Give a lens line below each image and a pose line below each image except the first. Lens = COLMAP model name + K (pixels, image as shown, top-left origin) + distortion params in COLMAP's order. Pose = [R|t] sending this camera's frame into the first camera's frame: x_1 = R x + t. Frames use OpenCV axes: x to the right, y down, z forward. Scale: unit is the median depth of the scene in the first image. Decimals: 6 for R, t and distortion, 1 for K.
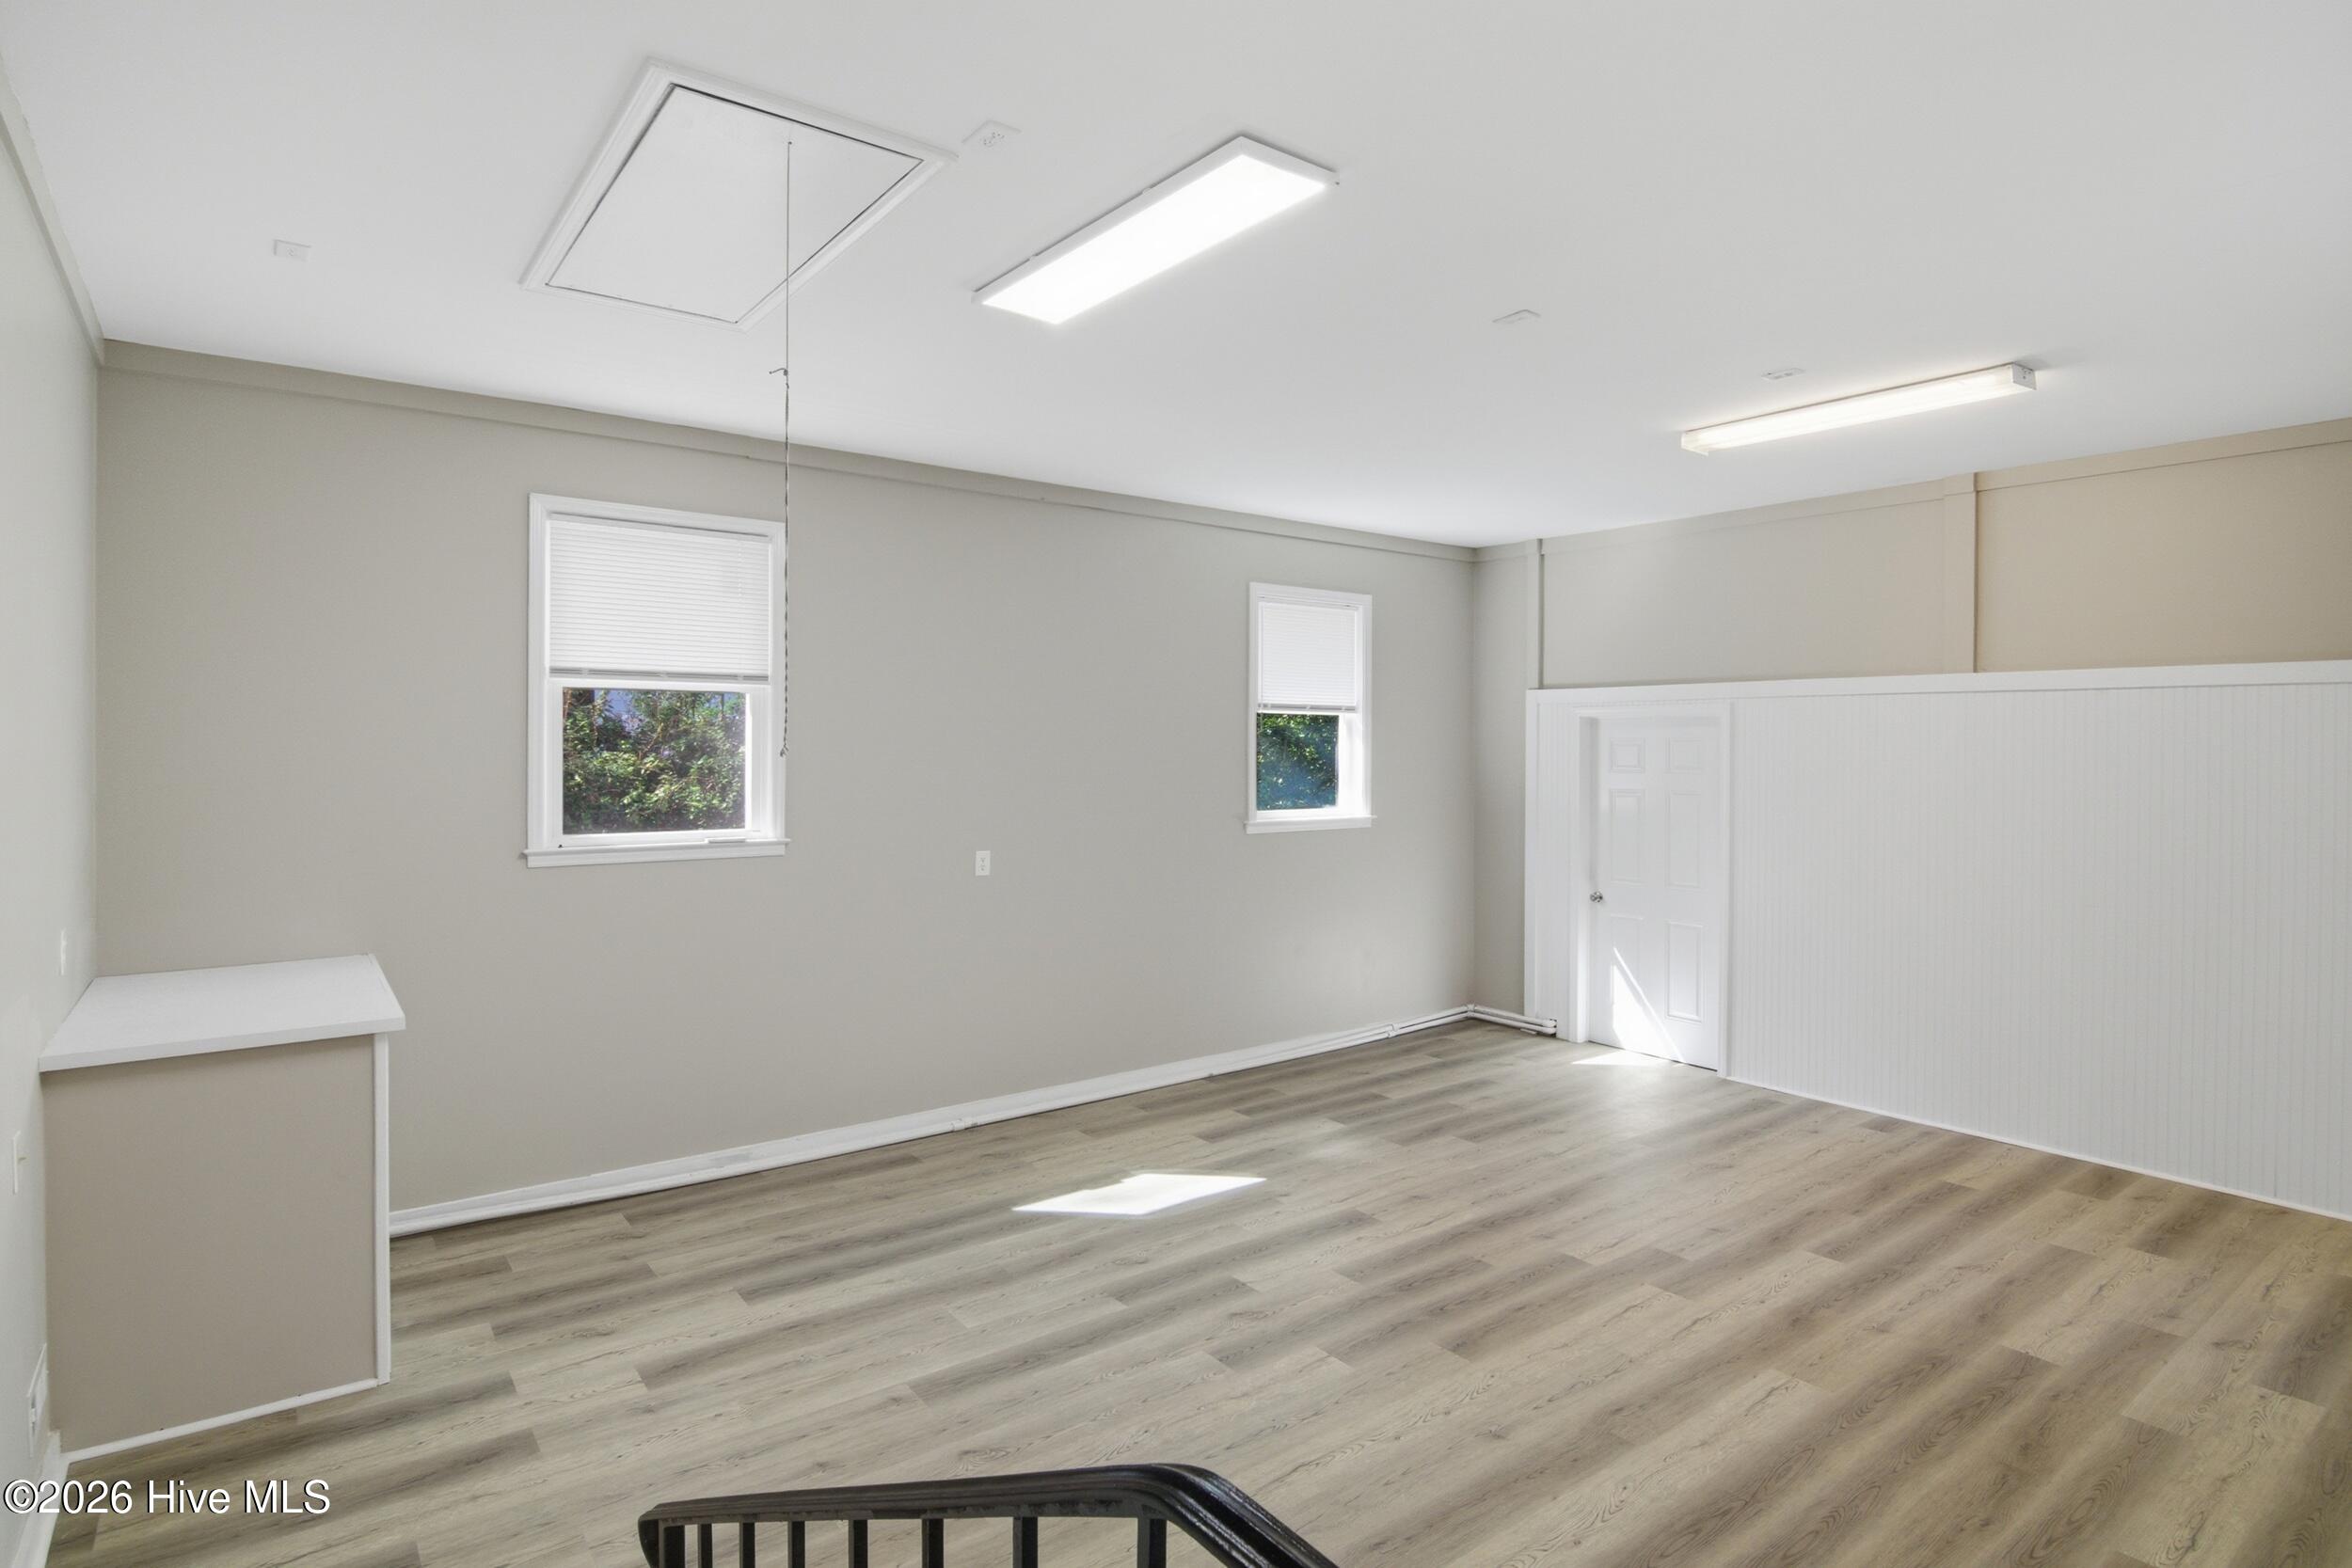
lens RADIAL K [[1212.3, 0, 1172.6], [0, 1212.3, 744.6], [0, 0, 1]] dist [-0.002841, -0.010131]
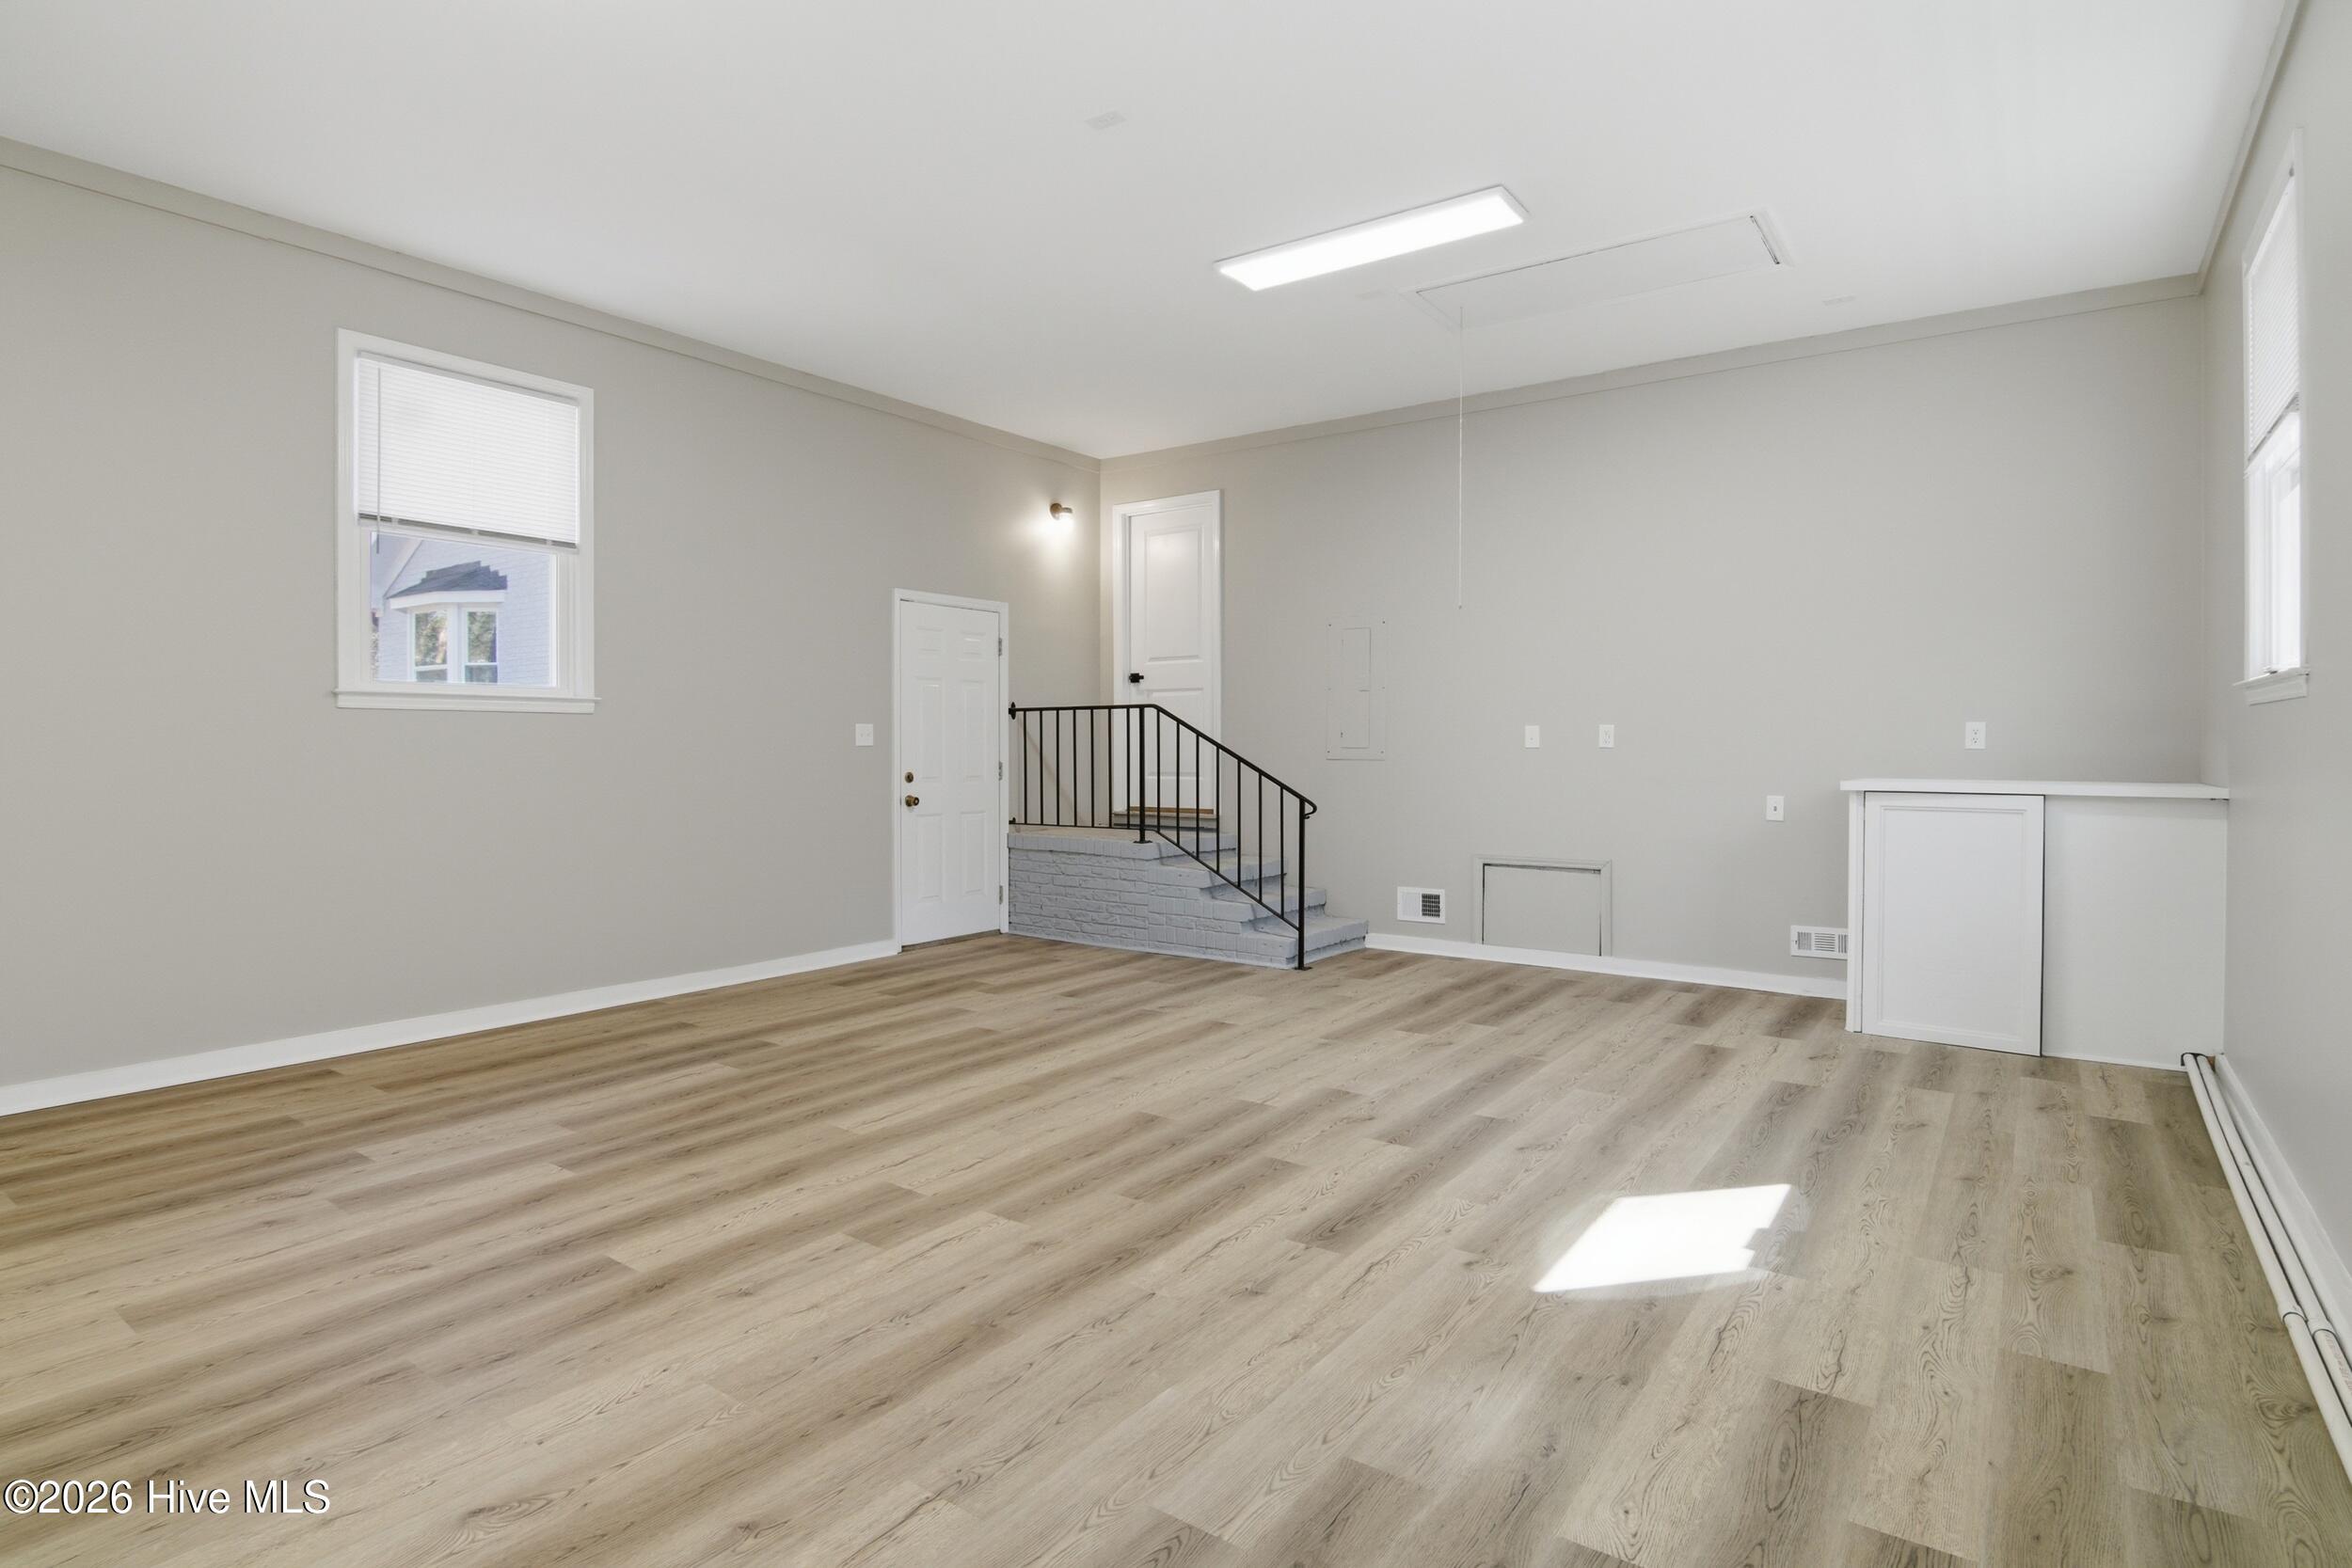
lens RADIAL K [[1212.3, 0, 1172.6], [0, 1212.3, 744.6], [0, 0, 1]] dist [-0.002841, -0.010131]
pose [[-0.956440, -0.006689, -0.291852, 0.443003], [-0.007773, 0.999967, 0.002556, 0.141971], [0.291826, 0.004713, -0.956460, 1.685157]]
